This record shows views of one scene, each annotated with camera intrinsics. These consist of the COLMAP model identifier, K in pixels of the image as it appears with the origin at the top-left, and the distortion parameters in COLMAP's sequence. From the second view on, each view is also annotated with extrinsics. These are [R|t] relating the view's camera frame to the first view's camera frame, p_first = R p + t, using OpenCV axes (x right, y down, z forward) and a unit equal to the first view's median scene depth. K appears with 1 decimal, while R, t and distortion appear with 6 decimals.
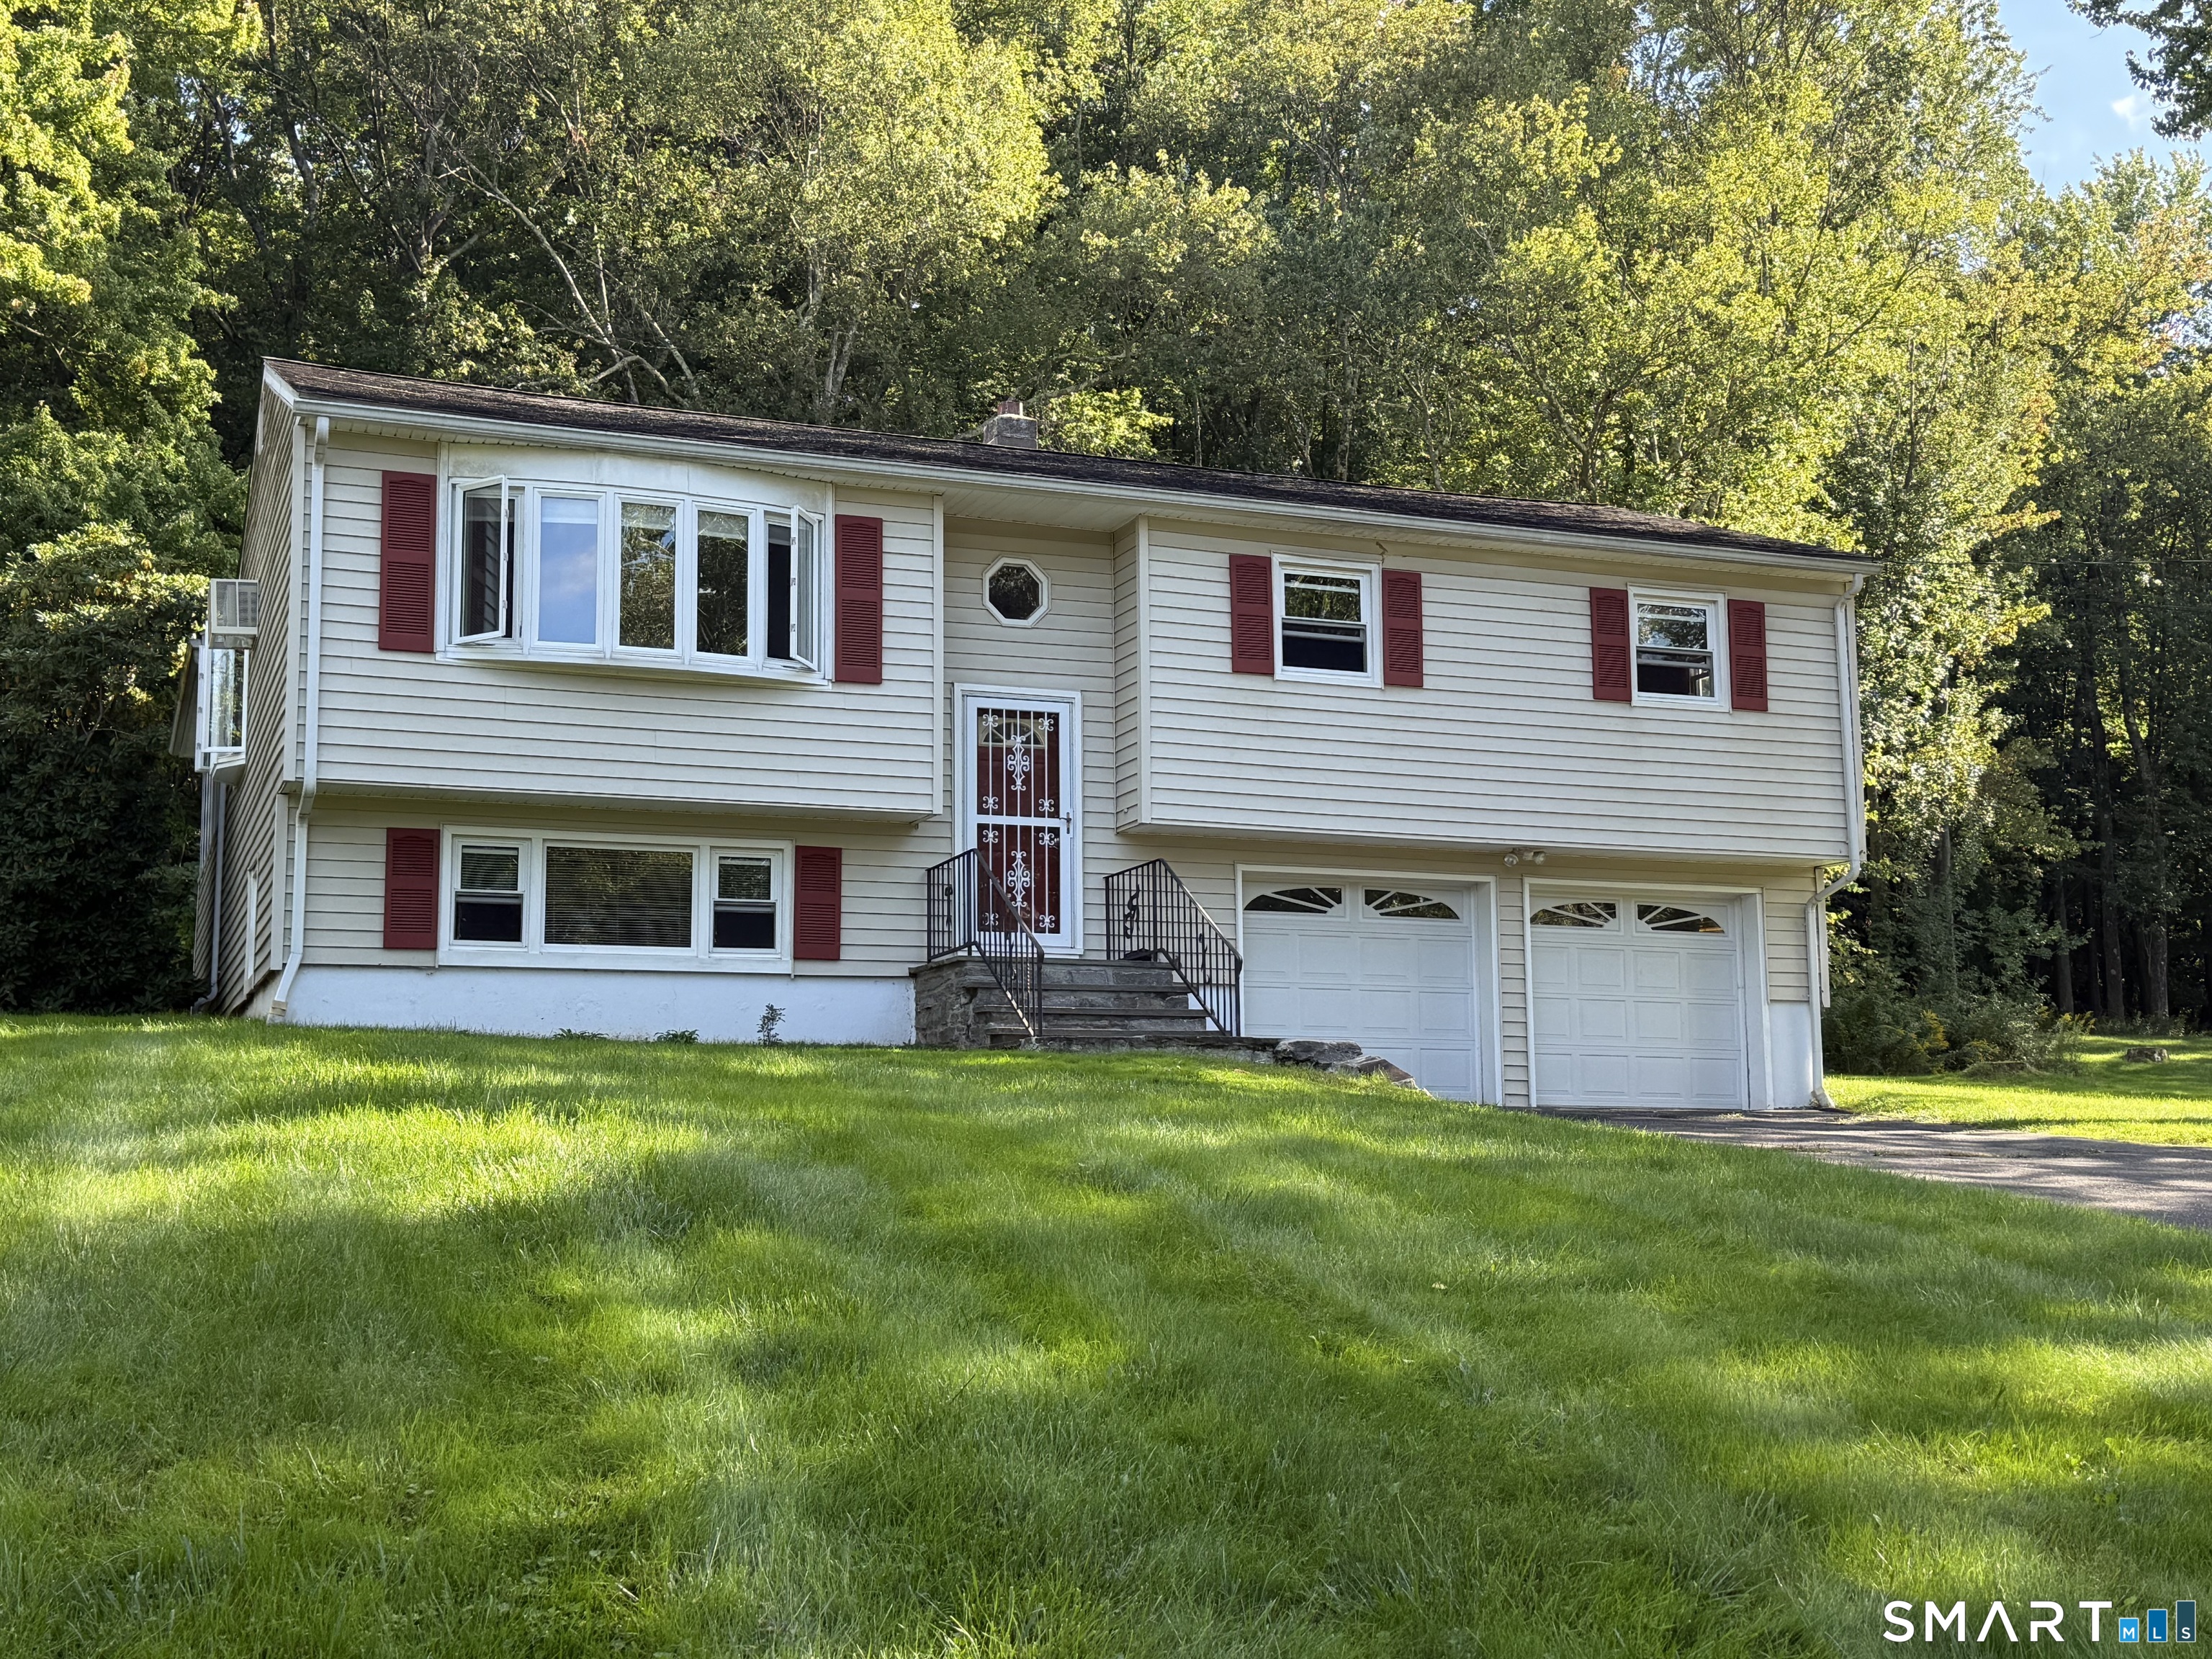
lens RADIAL K [[2524.9, 0, 1106.0], [0, 2524.9, 829.5], [0, 0, 1]] dist [0.173062, -0.374769]
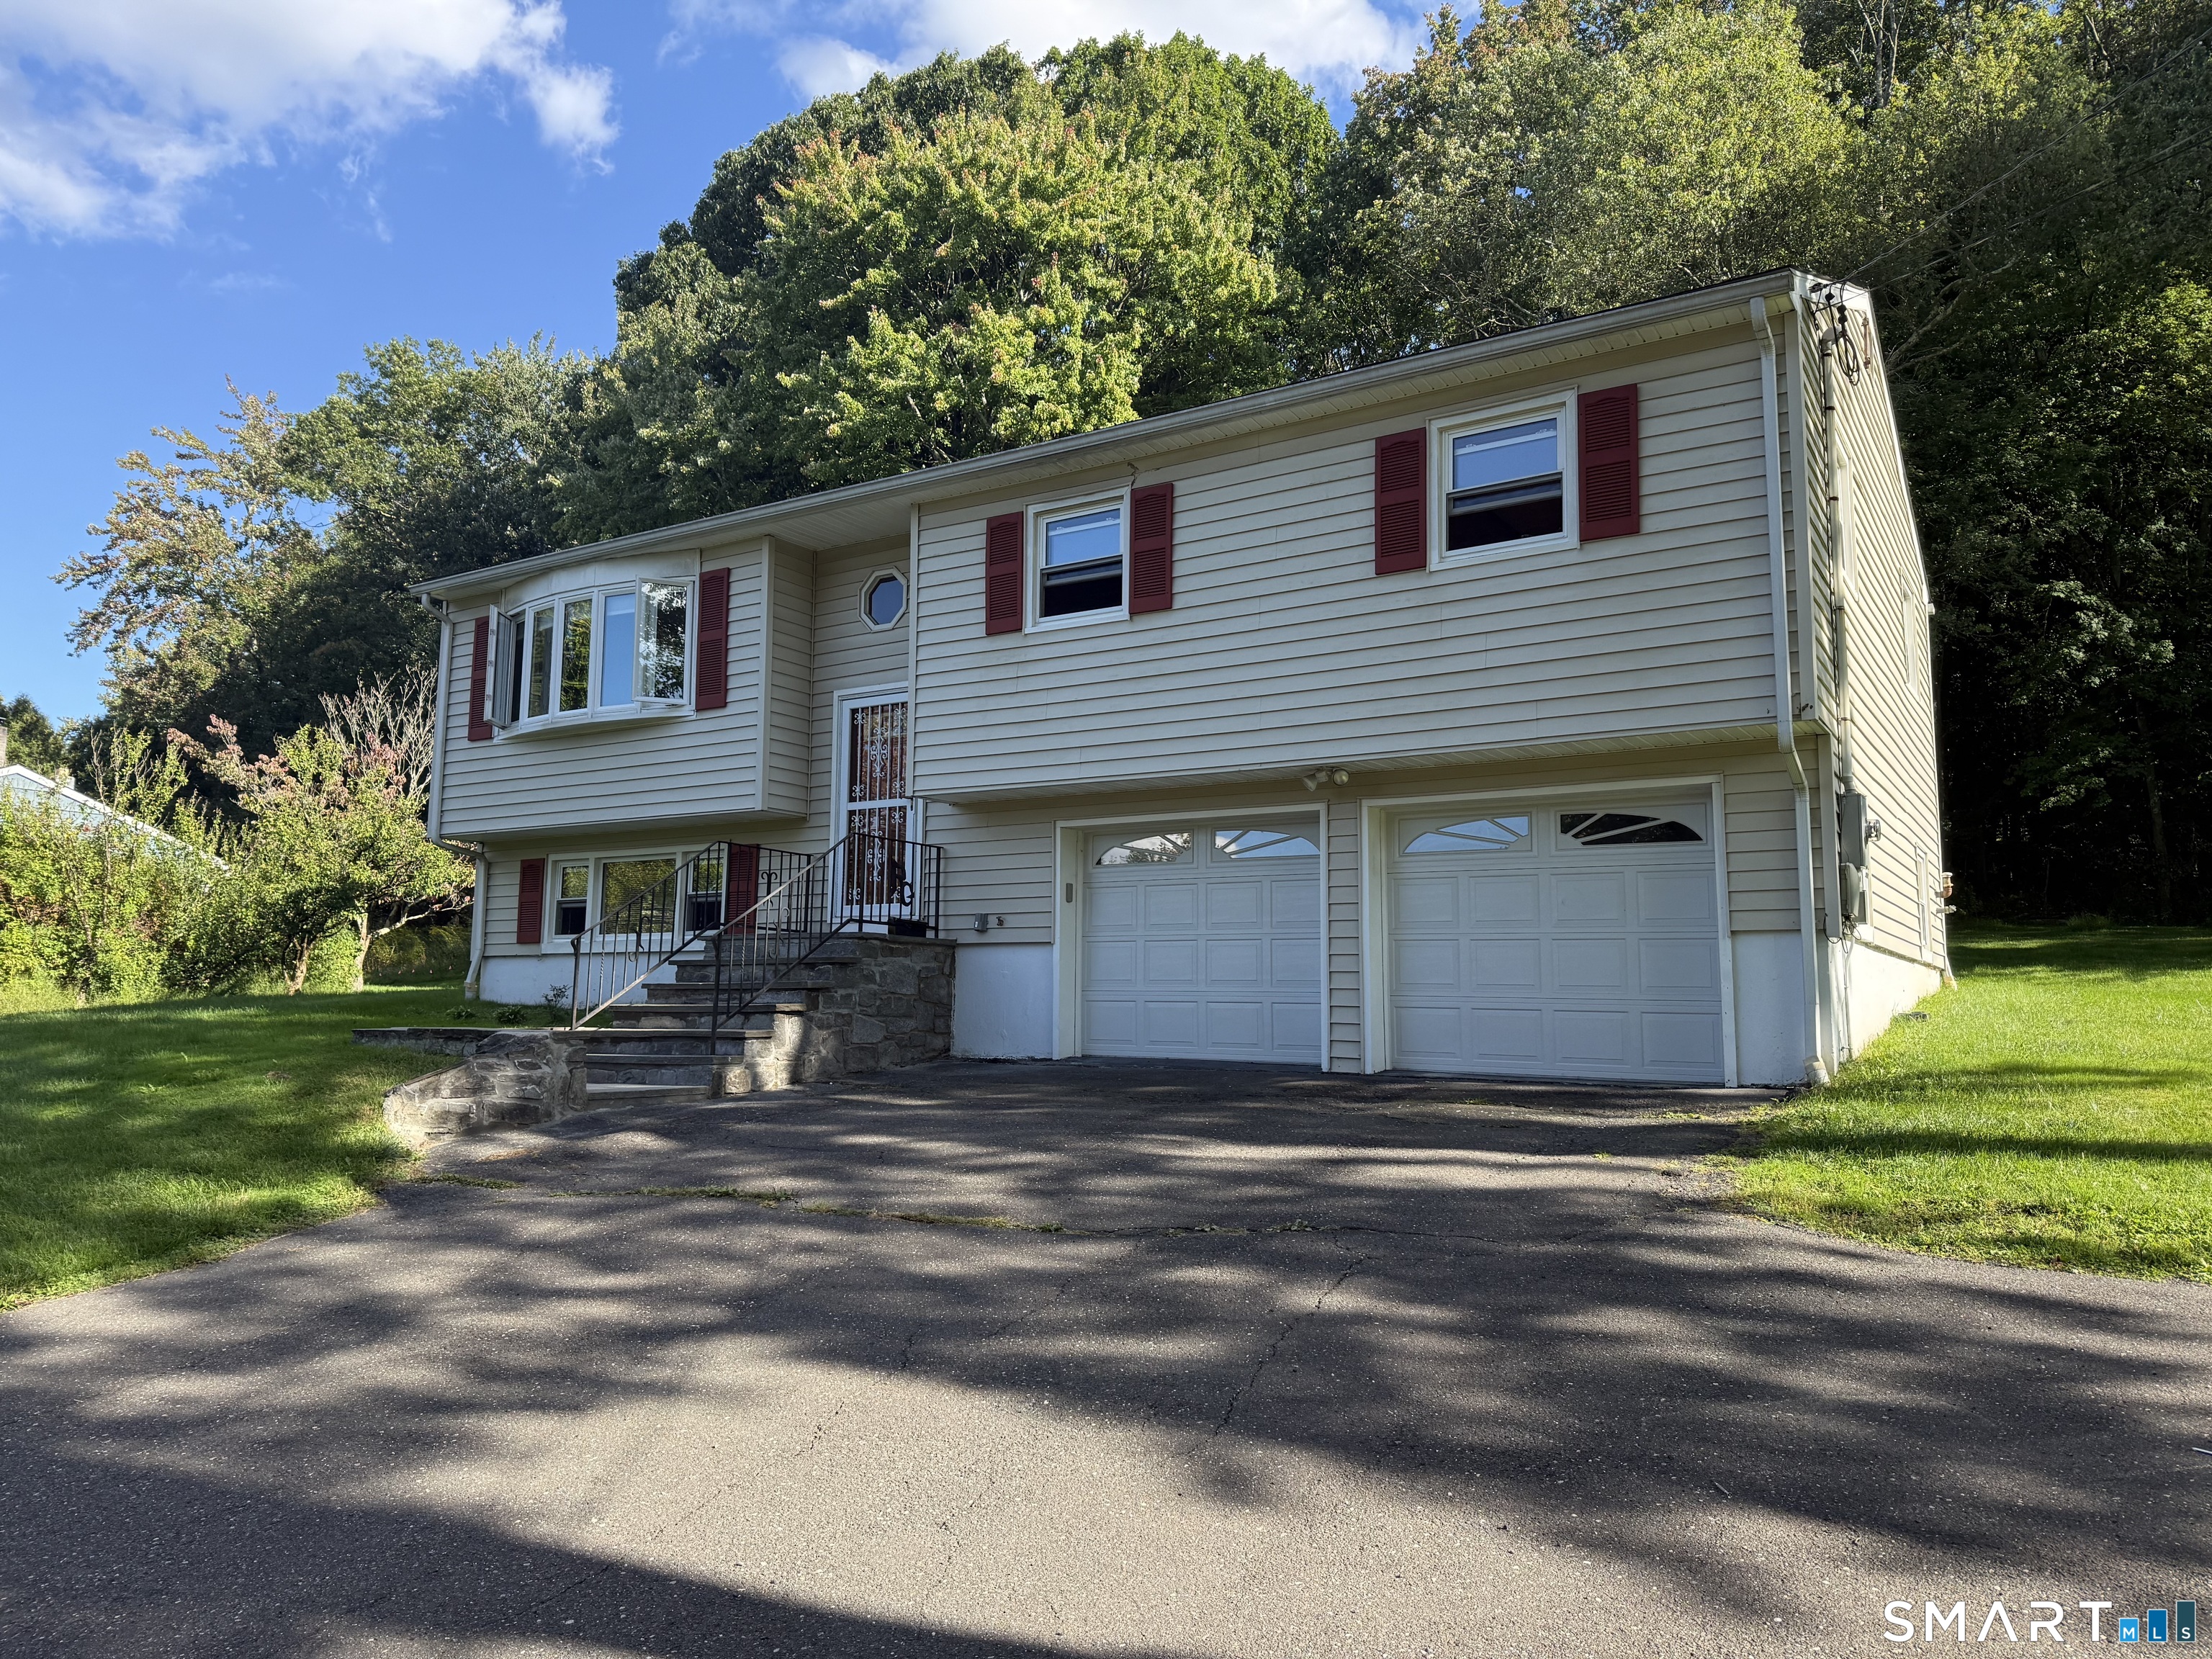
lens RADIAL K [[1534.7, 0, 1106.0], [0, 1534.7, 829.5], [0, 0, 1]] dist [0.118908, -0.132674]
pose [[0.584678, -0.082759, -0.807033, 0.568043], [0.102025, 0.994386, -0.028057, 0.036897], [0.804825, -0.065933, 0.589839, 0.673096]]
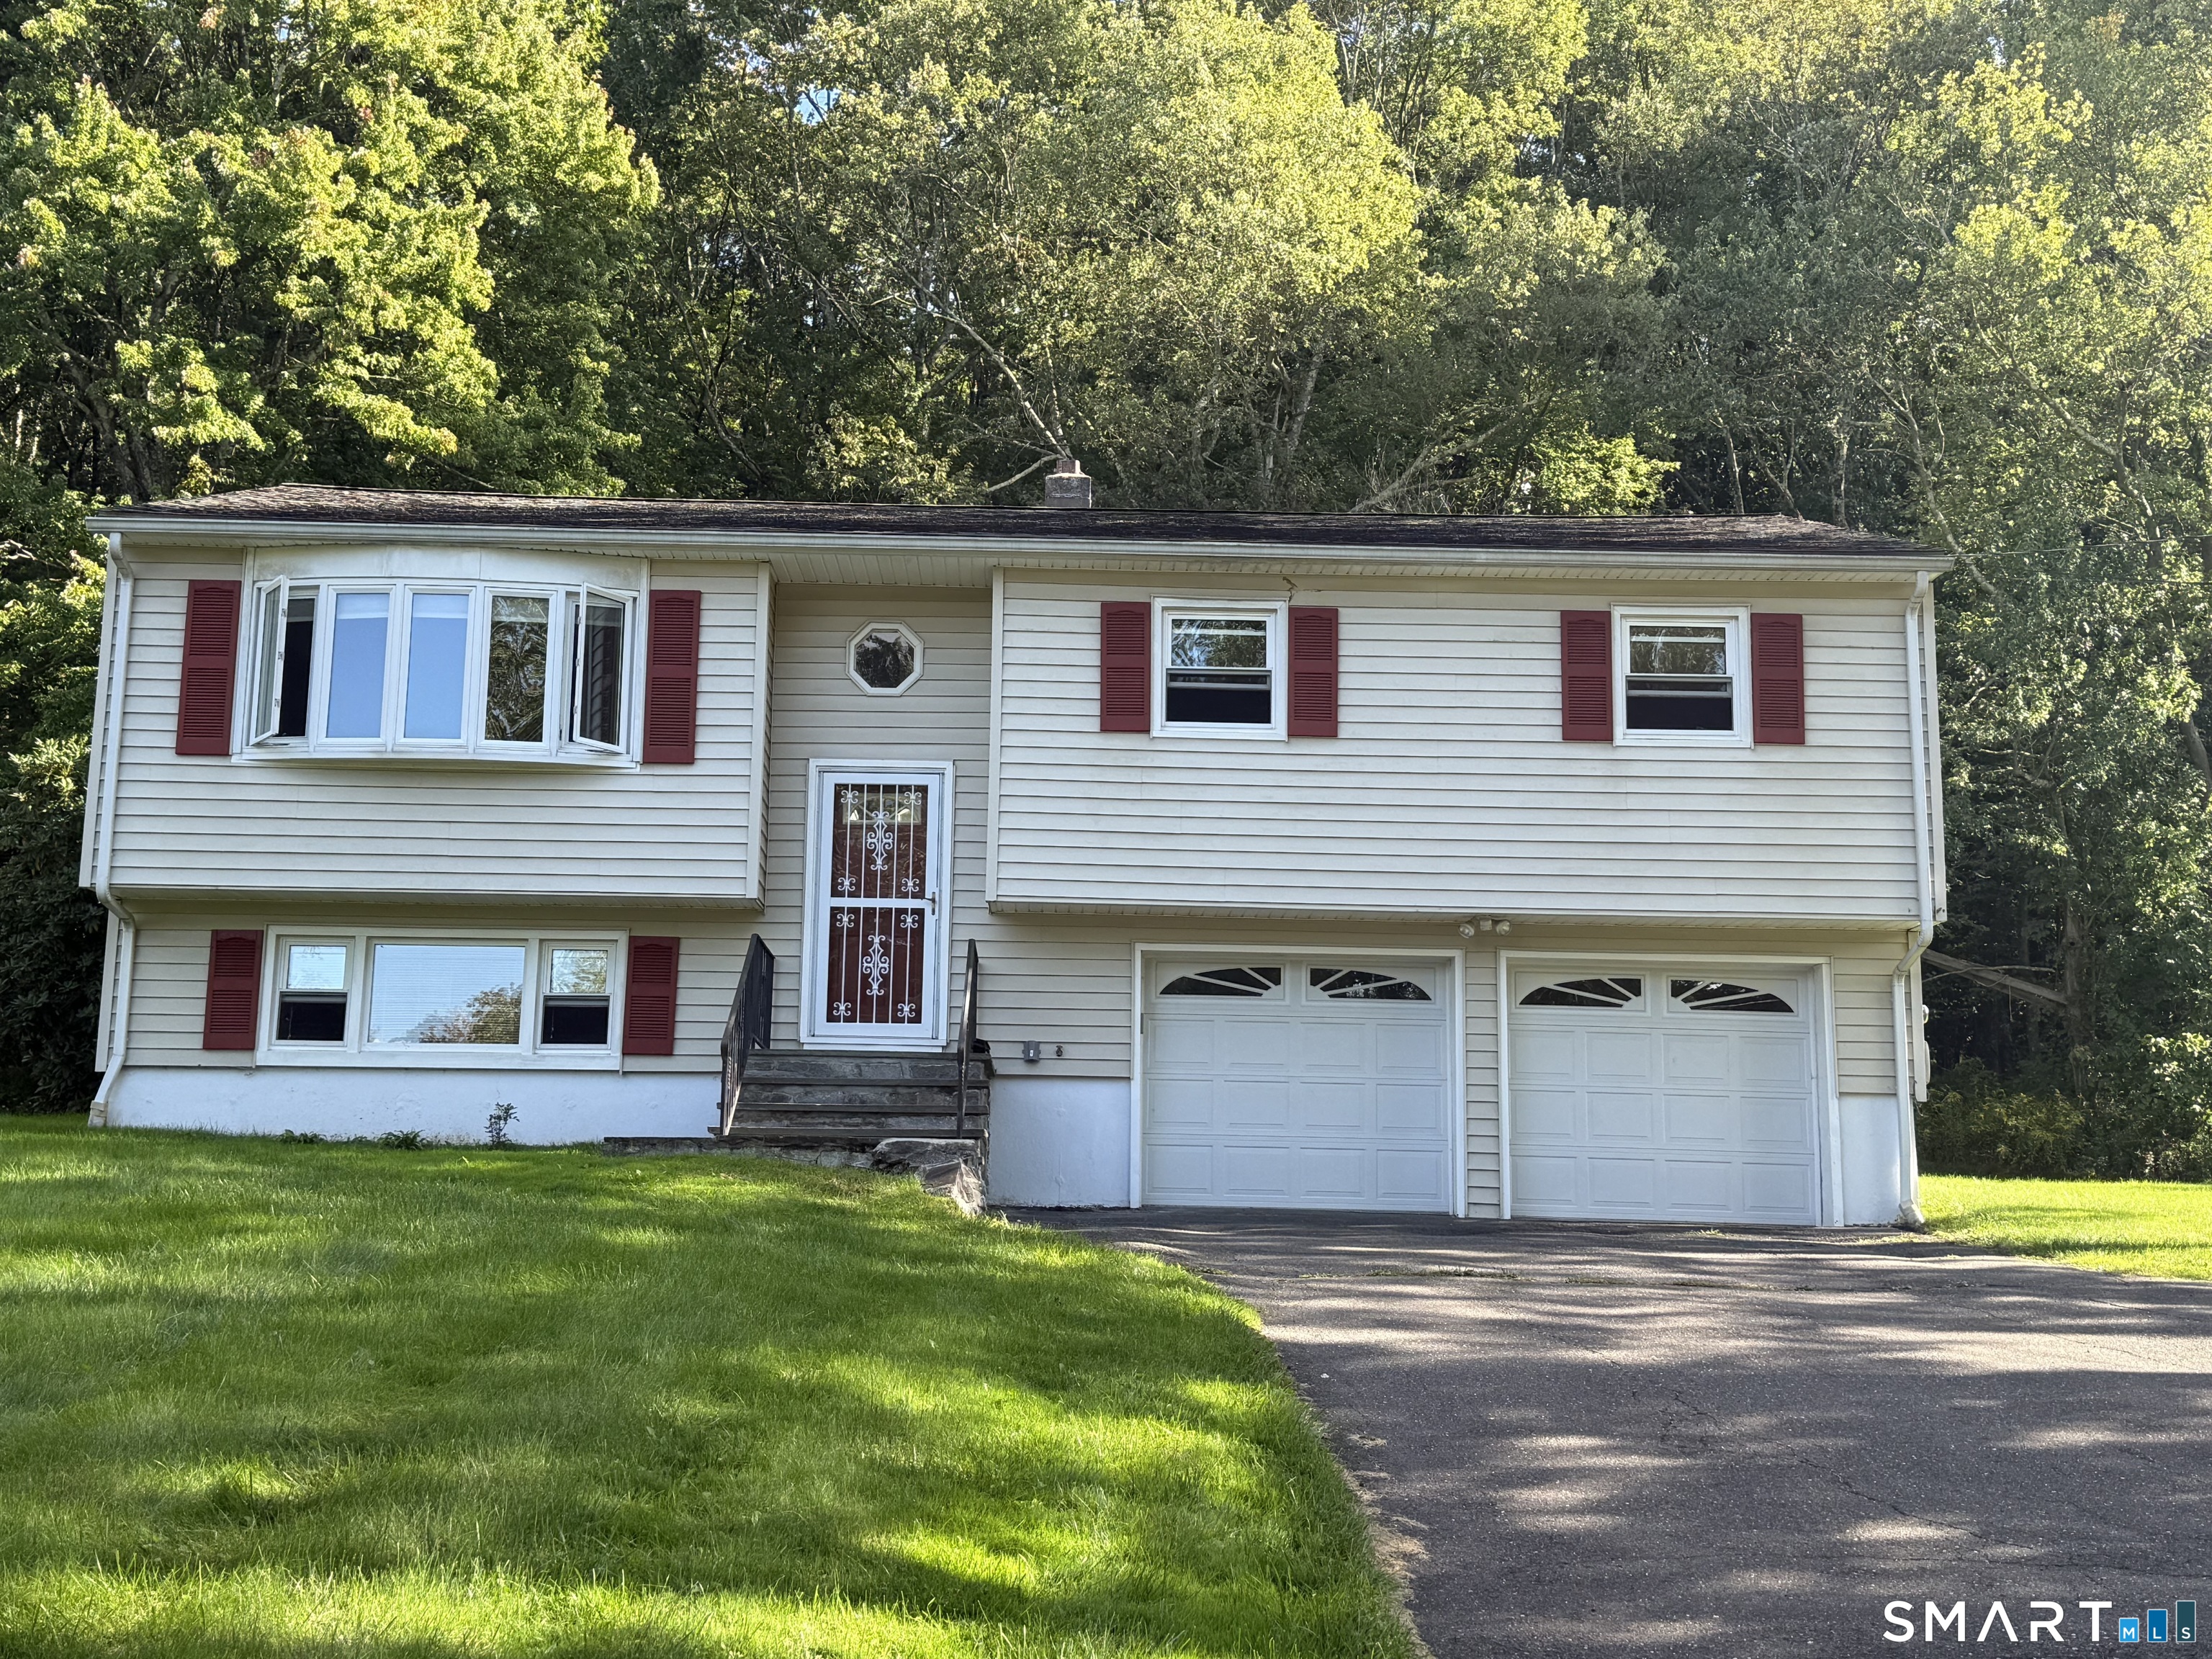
lens RADIAL K [[2524.9, 0, 1106.0], [0, 2524.9, 829.5], [0, 0, 1]] dist [0.173062, -0.374769]
pose [[0.934813, -0.041519, -0.352705, 0.371010], [0.027983, 0.998666, -0.043392, 0.012320], [0.354036, 0.030693, 0.934728, 0.155327]]
